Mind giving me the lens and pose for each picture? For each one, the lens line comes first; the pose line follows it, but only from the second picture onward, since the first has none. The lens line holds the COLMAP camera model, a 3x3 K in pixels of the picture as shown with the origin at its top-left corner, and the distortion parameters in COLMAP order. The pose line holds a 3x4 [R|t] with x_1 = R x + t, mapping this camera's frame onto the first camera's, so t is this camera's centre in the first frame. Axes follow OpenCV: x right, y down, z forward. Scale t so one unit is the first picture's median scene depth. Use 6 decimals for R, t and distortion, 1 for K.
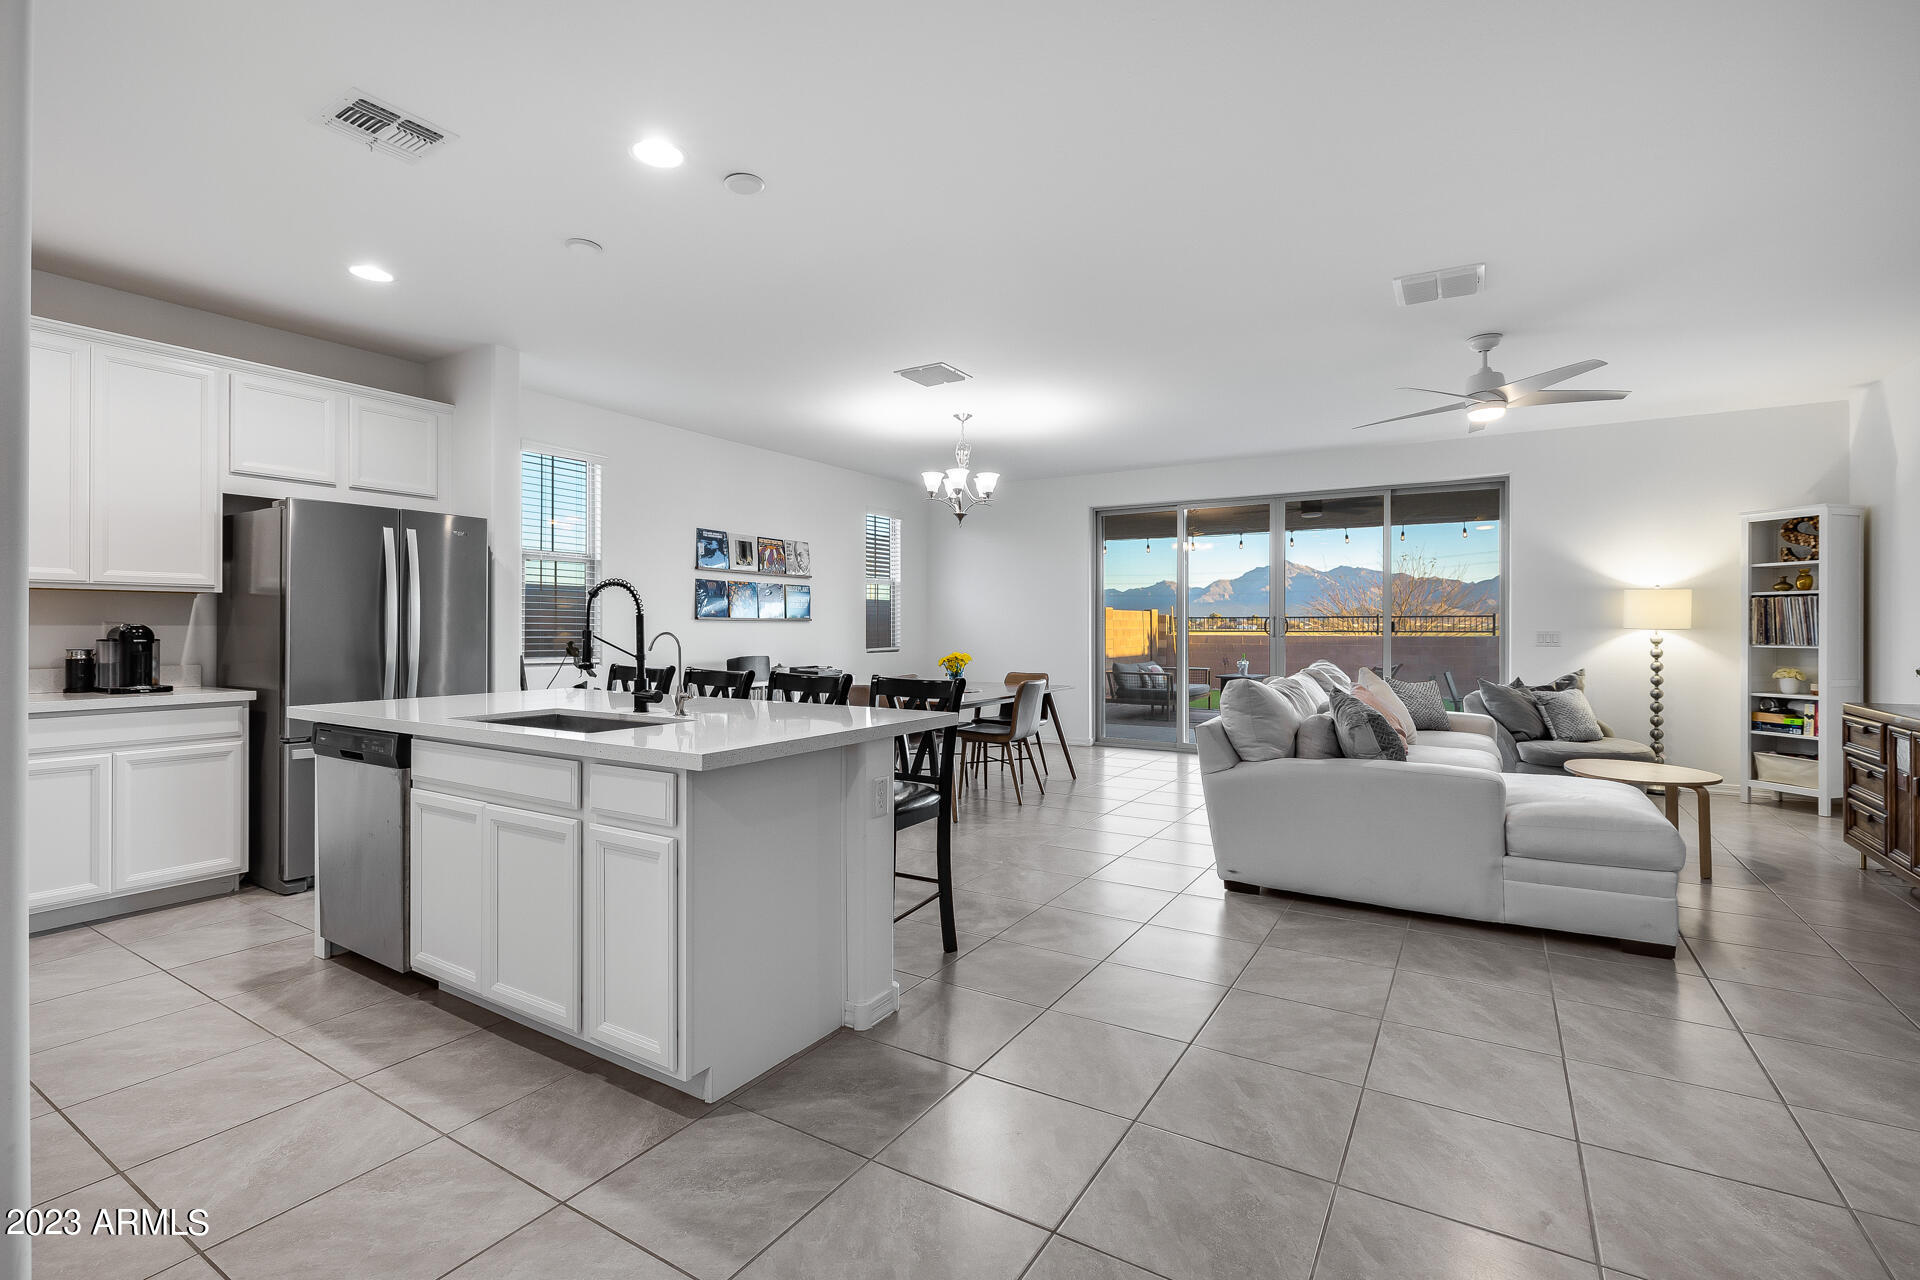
lens RADIAL K [[852.3, 0, 958.9], [0, 852.3, 629.5], [0, 0, 1]] dist [-0.000895, -0.000212]
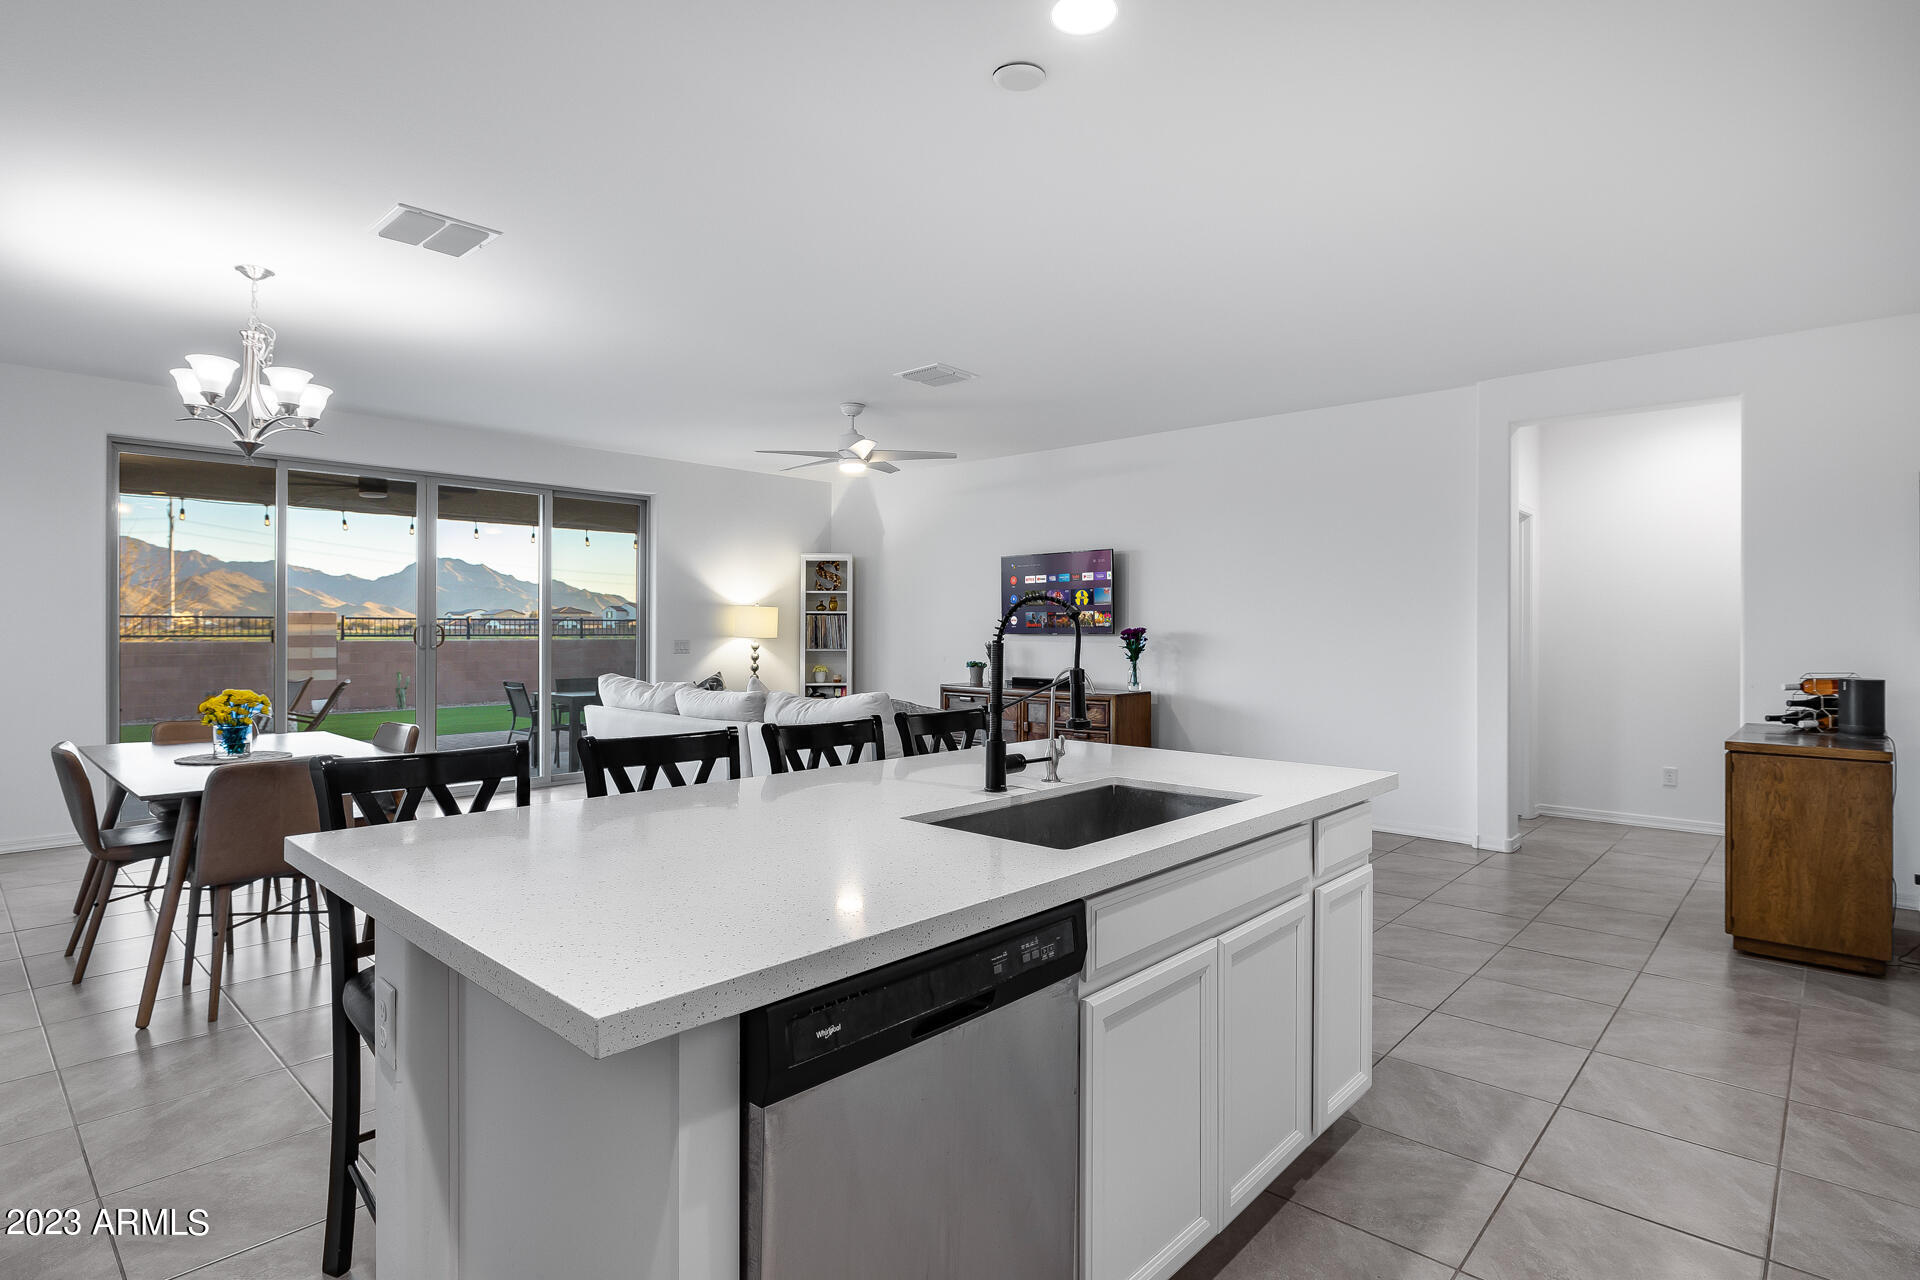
lens RADIAL K [[966.9, 0, 956.7], [0, 966.9, 632.8], [0, 0, 1]] dist [0.003765, 0.000451]
pose [[0.194301, -0.004168, 0.980933, -0.583578], [-0.001188, 0.999989, 0.004484, -0.016198], [-0.980941, -0.002036, 0.194294, 0.462444]]
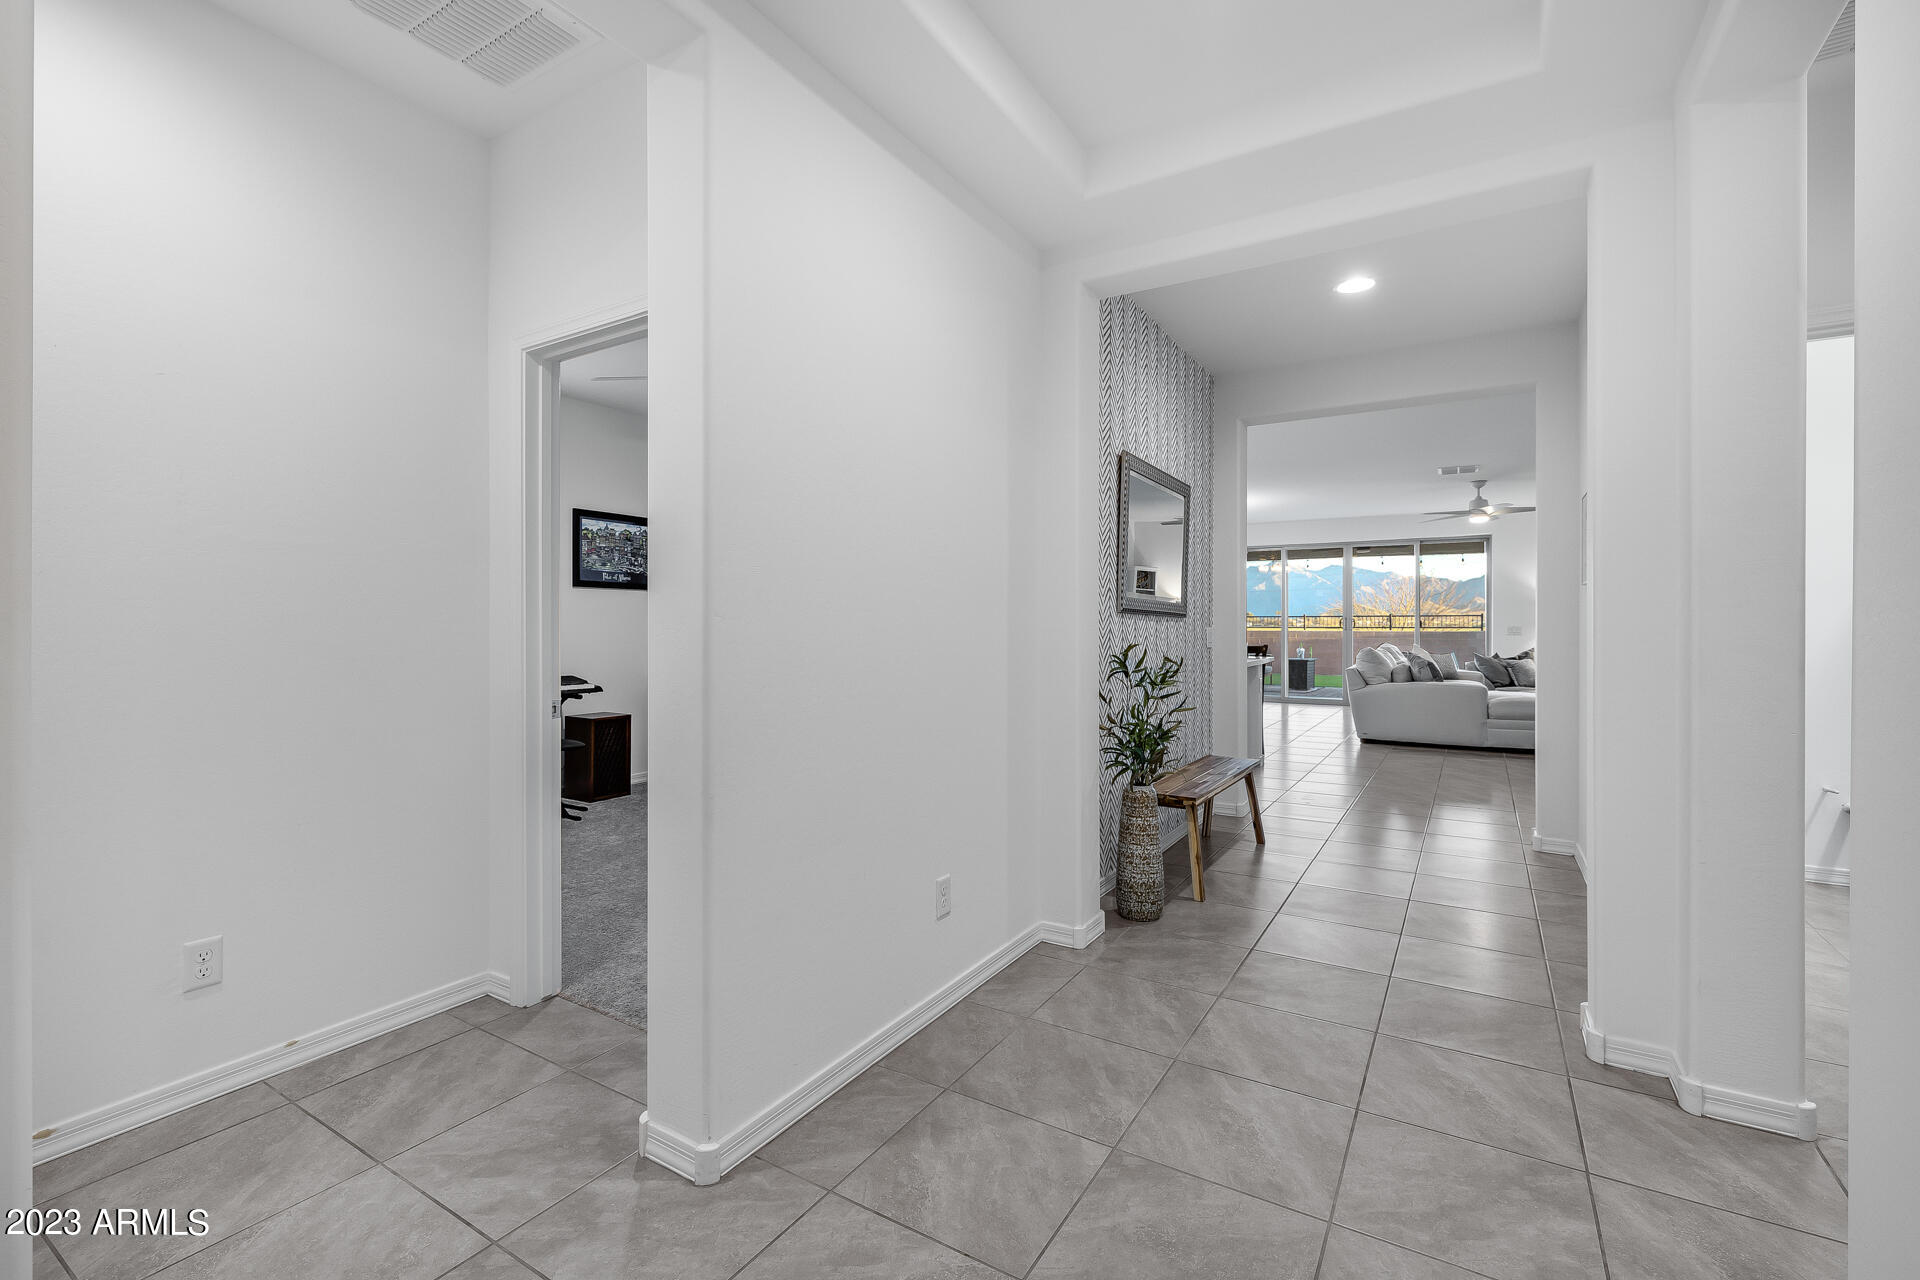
lens RADIAL K [[827.2, 0, 953.7], [0, 827.2, 636.8], [0, 0, 1]] dist [-0.002937, -0.000259]
pose [[0.999962, -0.004378, -0.007577, -0.499100], [0.004447, 0.999949, 0.009106, 0.004526], [0.007536, -0.009140, 0.999930, -0.790791]]
